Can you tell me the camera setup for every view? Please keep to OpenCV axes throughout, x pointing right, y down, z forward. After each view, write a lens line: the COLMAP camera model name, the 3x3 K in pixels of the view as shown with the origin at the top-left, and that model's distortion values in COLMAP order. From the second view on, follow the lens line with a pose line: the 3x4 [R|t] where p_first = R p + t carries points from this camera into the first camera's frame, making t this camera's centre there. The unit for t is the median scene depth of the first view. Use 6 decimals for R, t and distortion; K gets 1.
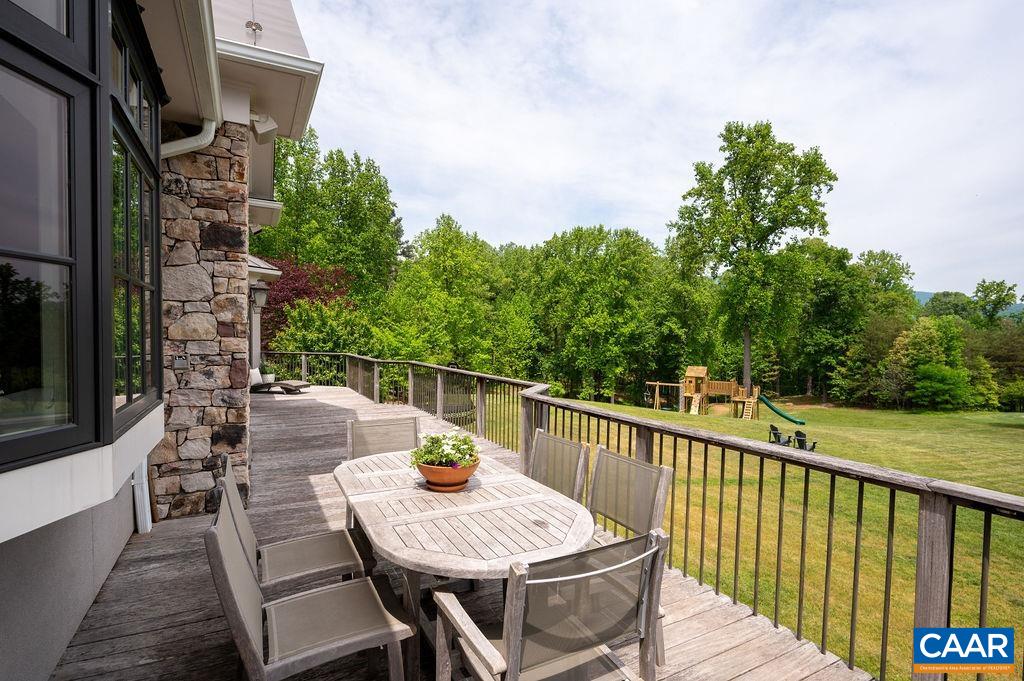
lens RADIAL K [[496.1, 0, 512.9], [0, 496.1, 340.2], [0, 0, 1]] dist [-0.003222, 0.000064]
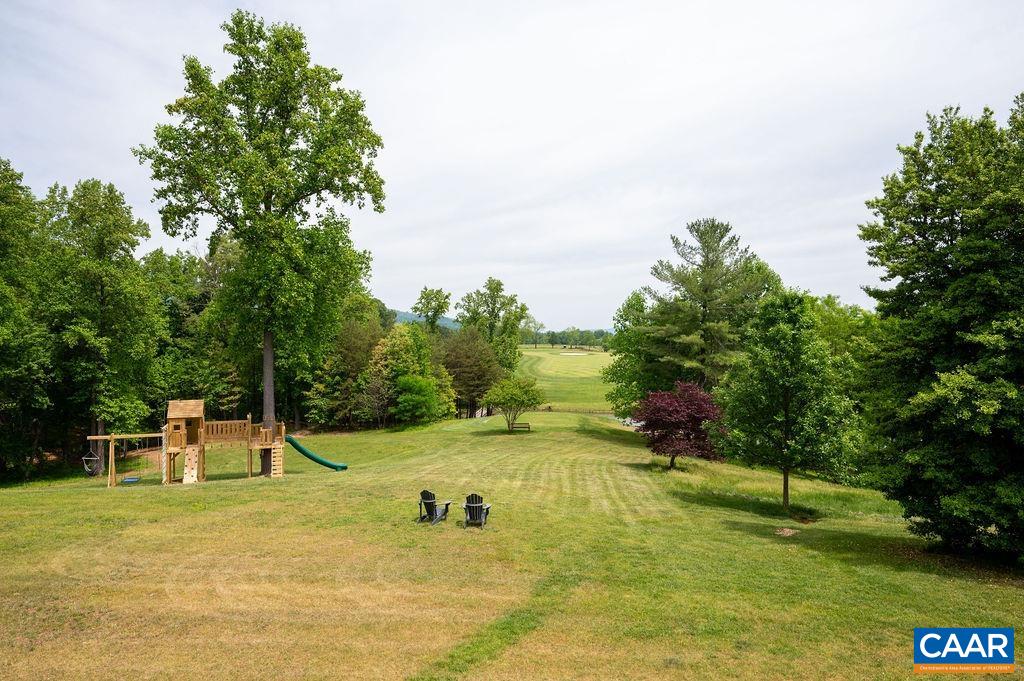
lens RADIAL K [[651.9, 0, 506.5], [0, 651.9, 339.2], [0, 0, 1]] dist [0.018498, -0.002646]
pose [[0.583469, -0.005714, 0.812116, -0.026123], [0.020837, 0.999751, -0.007936, -0.003817], [-0.811868, 0.021552, 0.583443, 0.136356]]
